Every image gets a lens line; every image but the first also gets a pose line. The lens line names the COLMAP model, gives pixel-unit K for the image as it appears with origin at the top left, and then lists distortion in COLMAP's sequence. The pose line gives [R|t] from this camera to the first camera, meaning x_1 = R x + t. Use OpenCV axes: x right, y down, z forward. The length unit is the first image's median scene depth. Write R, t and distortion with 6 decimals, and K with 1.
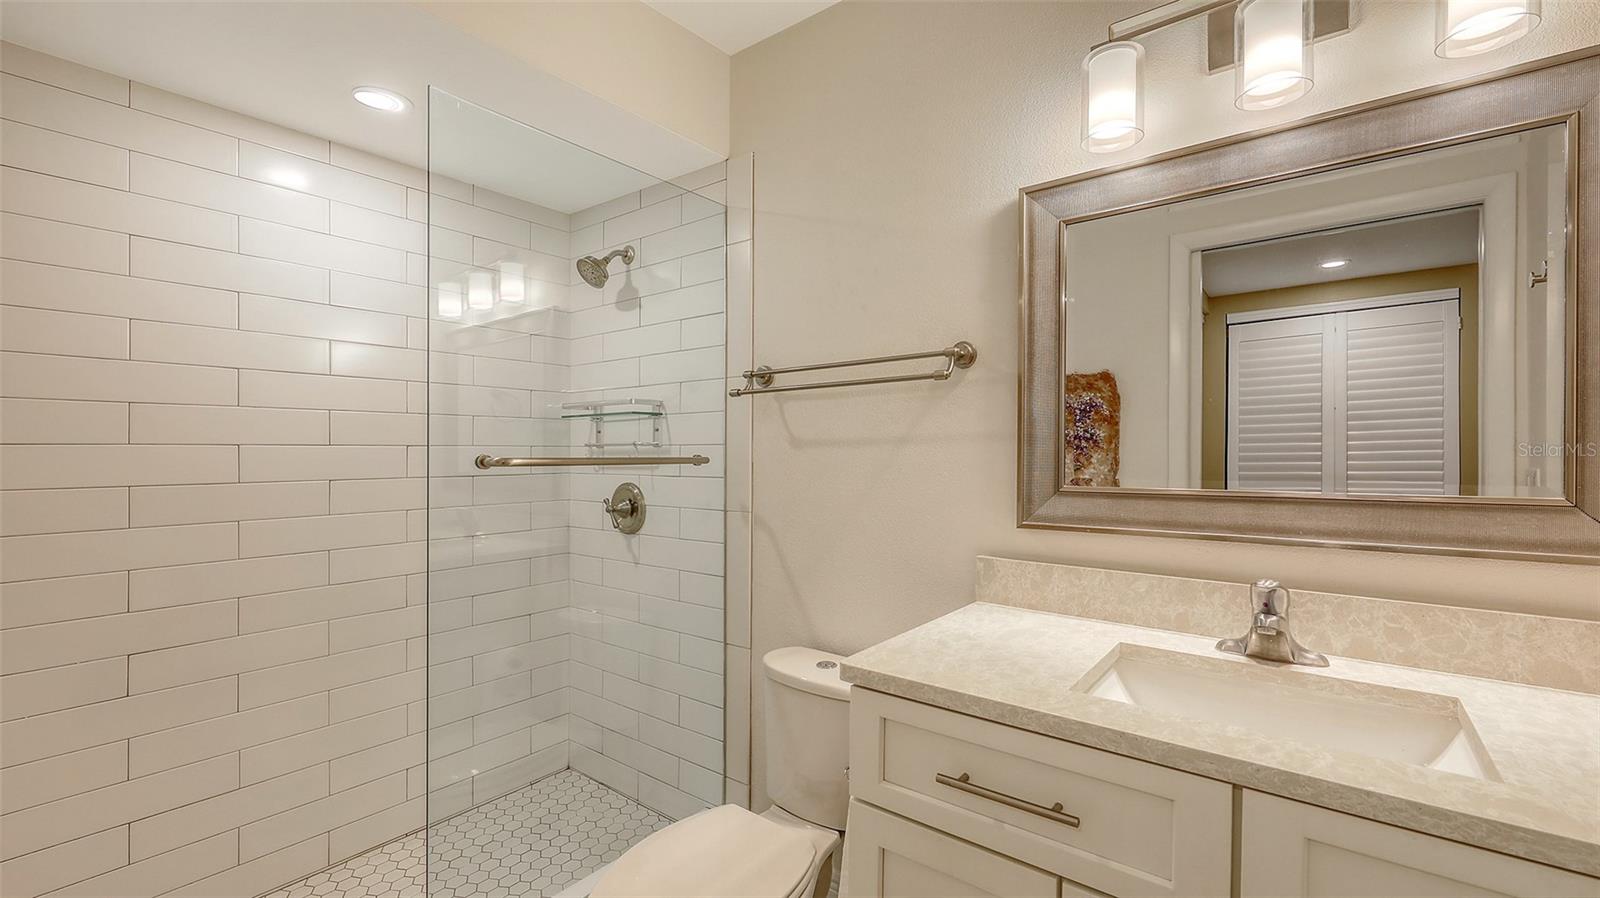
lens RADIAL K [[685.7, 0, 800.0], [0, 685.7, 449.0], [0, 0, 1]] dist [0.022975, 0.000001]
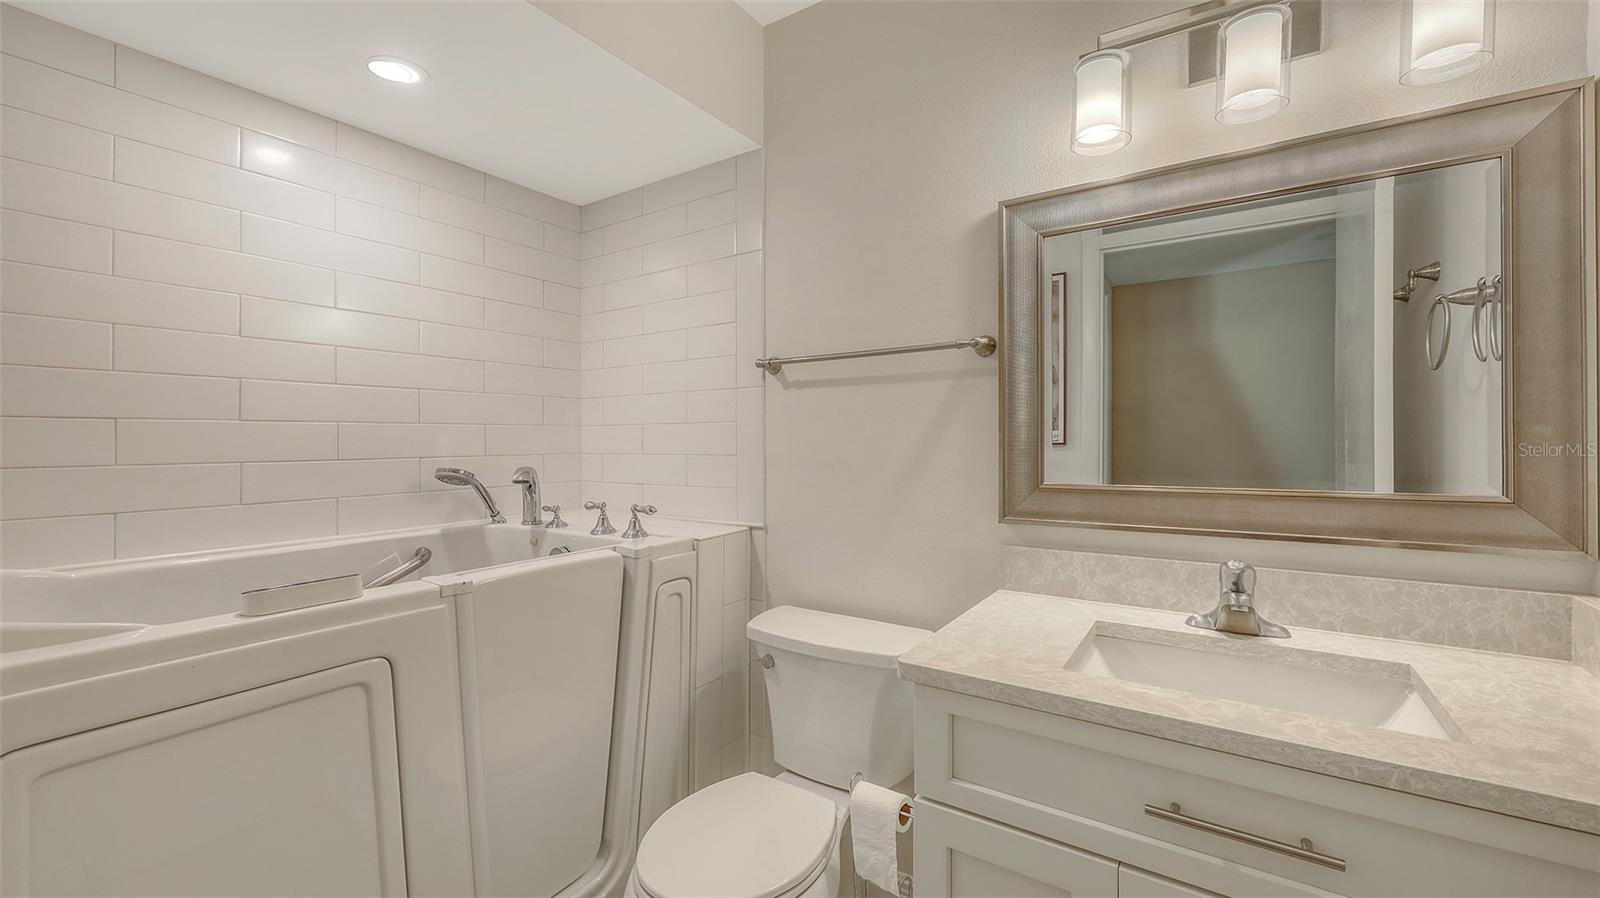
lens RADIAL K [[639.6, 0, 796.3], [0, 639.6, 446.2], [0, 0, 1]] dist [0.001462, 0.000565]
pose [[0.997392, -0.001217, 0.072164, -0.085961], [0.000414, 0.999938, 0.011131, -0.000162], [-0.072174, -0.011072, 0.997331, 0.060664]]
